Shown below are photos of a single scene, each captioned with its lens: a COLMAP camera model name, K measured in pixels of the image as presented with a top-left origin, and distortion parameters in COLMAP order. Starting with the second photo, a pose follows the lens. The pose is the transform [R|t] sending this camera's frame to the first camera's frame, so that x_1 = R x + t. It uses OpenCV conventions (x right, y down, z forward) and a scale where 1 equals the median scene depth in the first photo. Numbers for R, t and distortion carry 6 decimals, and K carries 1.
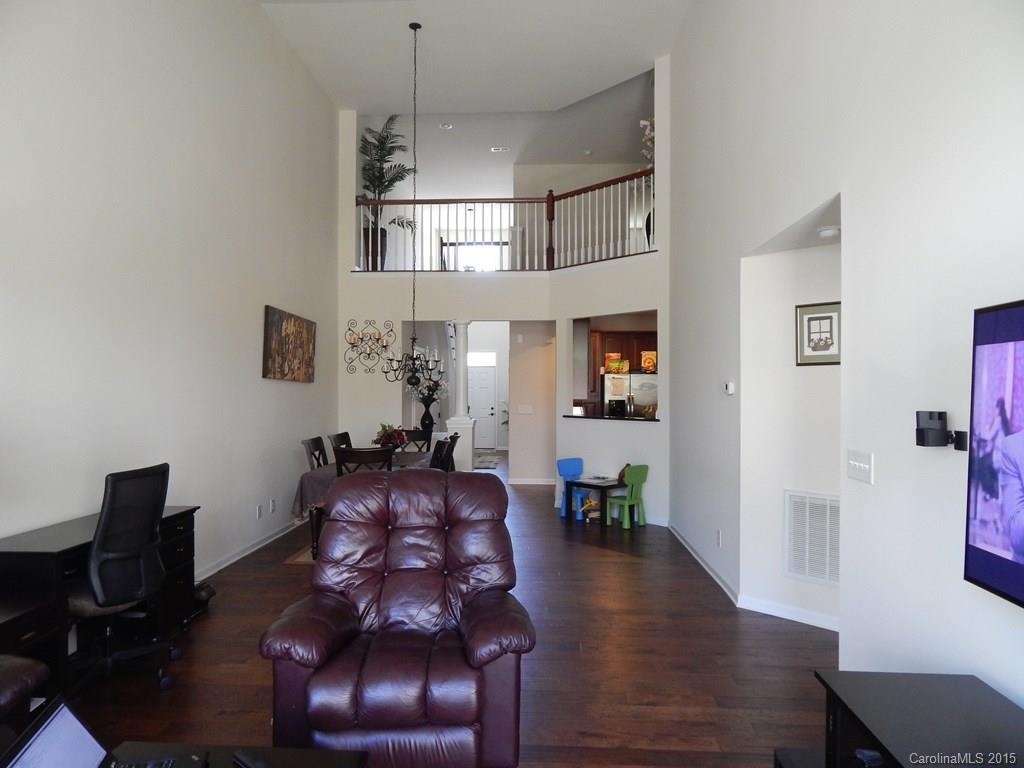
lens RADIAL K [[674.4, 0, 514.1], [0, 674.4, 385.2], [0, 0, 1]] dist [-0.004654, -0.001627]
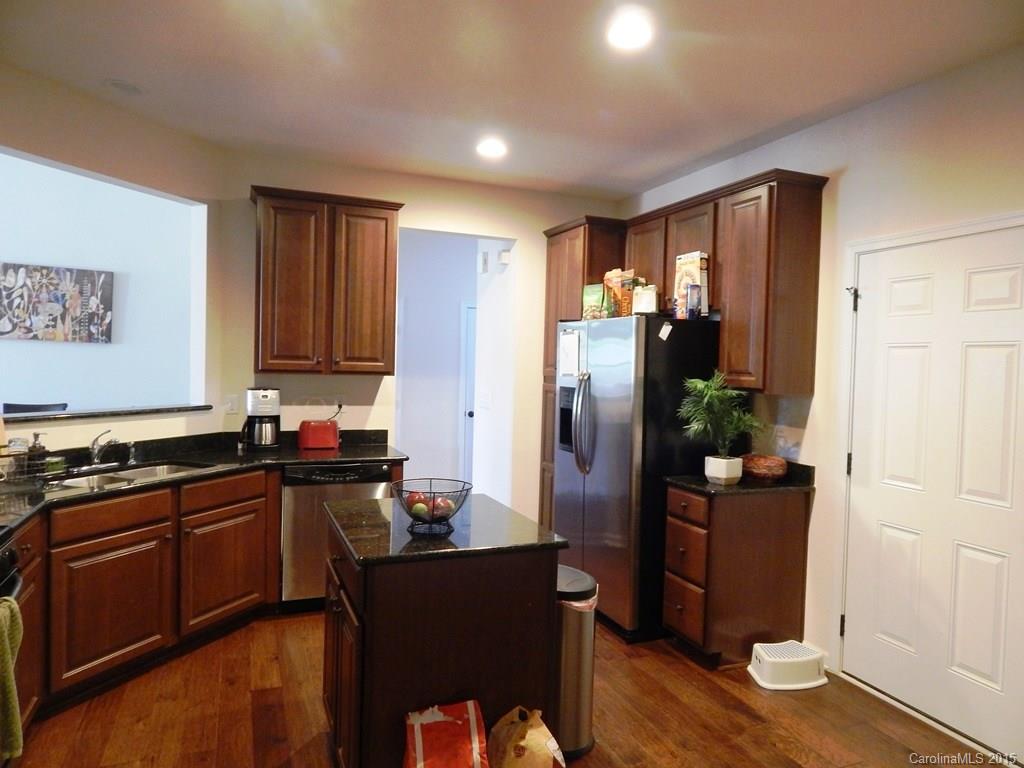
lens RADIAL K [[674.4, 0, 510.0], [0, 674.4, 384.7], [0, 0, 1]] dist [-0.004654, -0.001627]
pose [[0.421188, 0.039680, -0.906105, 0.687141], [-0.020215, 0.999205, 0.034360, 0.008486], [0.906748, 0.003845, 0.421655, 1.109098]]
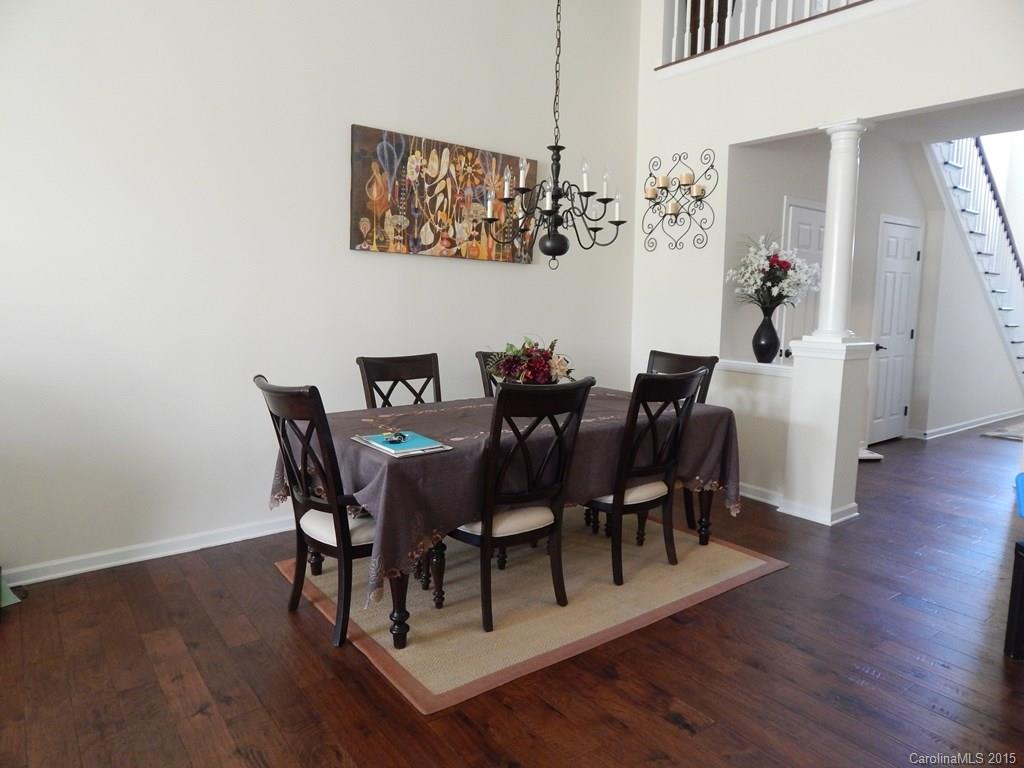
lens RADIAL K [[674.4, 0, 513.6], [0, 674.4, 382.8], [0, 0, 1]] dist [-0.004654, -0.001627]
pose [[0.629626, 0.106276, -0.769595, 0.169834], [-0.008431, 0.991476, 0.130019, 0.023622], [0.776853, -0.075374, 0.625155, 0.606016]]
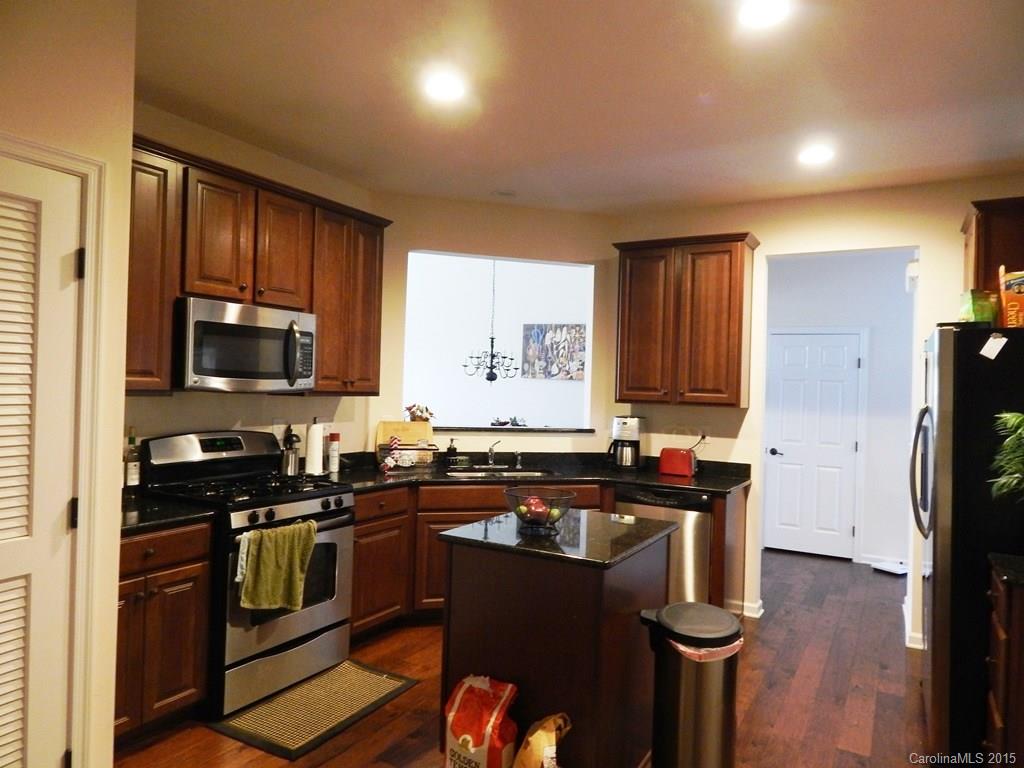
lens RADIAL K [[674.4, 0, 505.4], [0, 674.4, 380.6], [0, 0, 1]] dist [-0.004654, -0.001627]
pose [[-0.469255, -0.023836, -0.882741, 0.712540], [-0.024673, 0.999599, -0.013876, 0.012696], [0.882718, 0.015269, -0.469655, 1.348948]]
